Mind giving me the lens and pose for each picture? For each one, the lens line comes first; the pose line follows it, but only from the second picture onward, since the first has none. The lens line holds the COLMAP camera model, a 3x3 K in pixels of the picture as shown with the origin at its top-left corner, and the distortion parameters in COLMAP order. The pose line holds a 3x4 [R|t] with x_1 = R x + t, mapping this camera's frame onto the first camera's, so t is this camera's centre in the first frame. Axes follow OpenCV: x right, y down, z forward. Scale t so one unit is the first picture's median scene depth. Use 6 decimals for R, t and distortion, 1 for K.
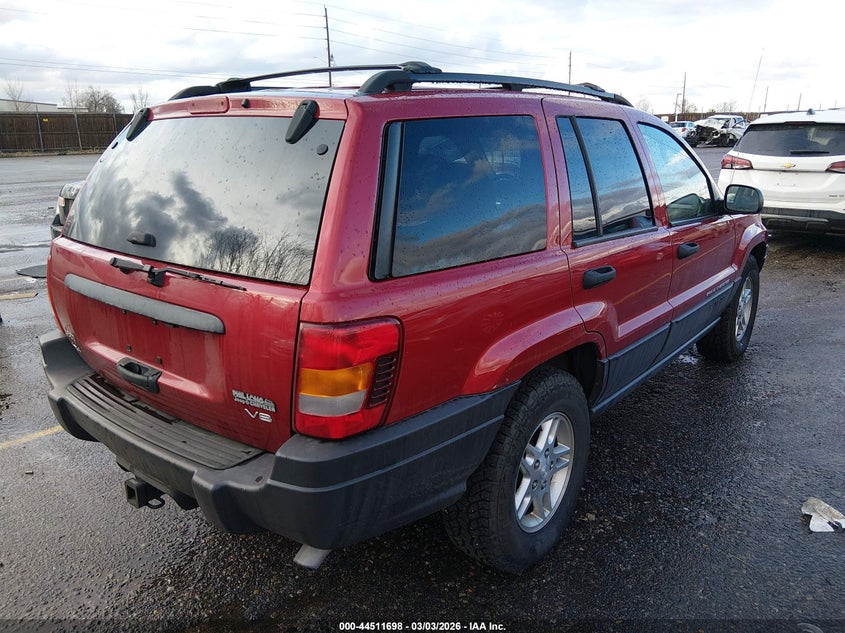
lens RADIAL K [[670.3, 0, 422.5], [0, 670.3, 316.5], [0, 0, 1]] dist [0.037386, -0.003096]
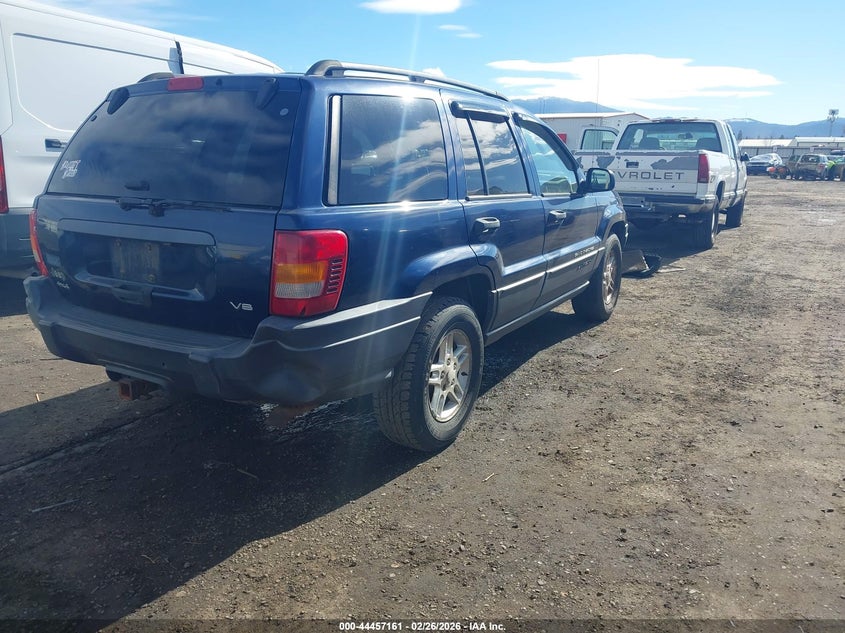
lens RADIAL K [[670.3, 0, 422.5], [0, 670.3, 316.5], [0, 0, 1]] dist [0.037386, -0.003096]
pose [[0.989916, -0.028516, 0.138756, -0.047638], [0.032294, 0.999164, -0.025050, 0.143534], [-0.137926, 0.029278, 0.990010, -0.265578]]
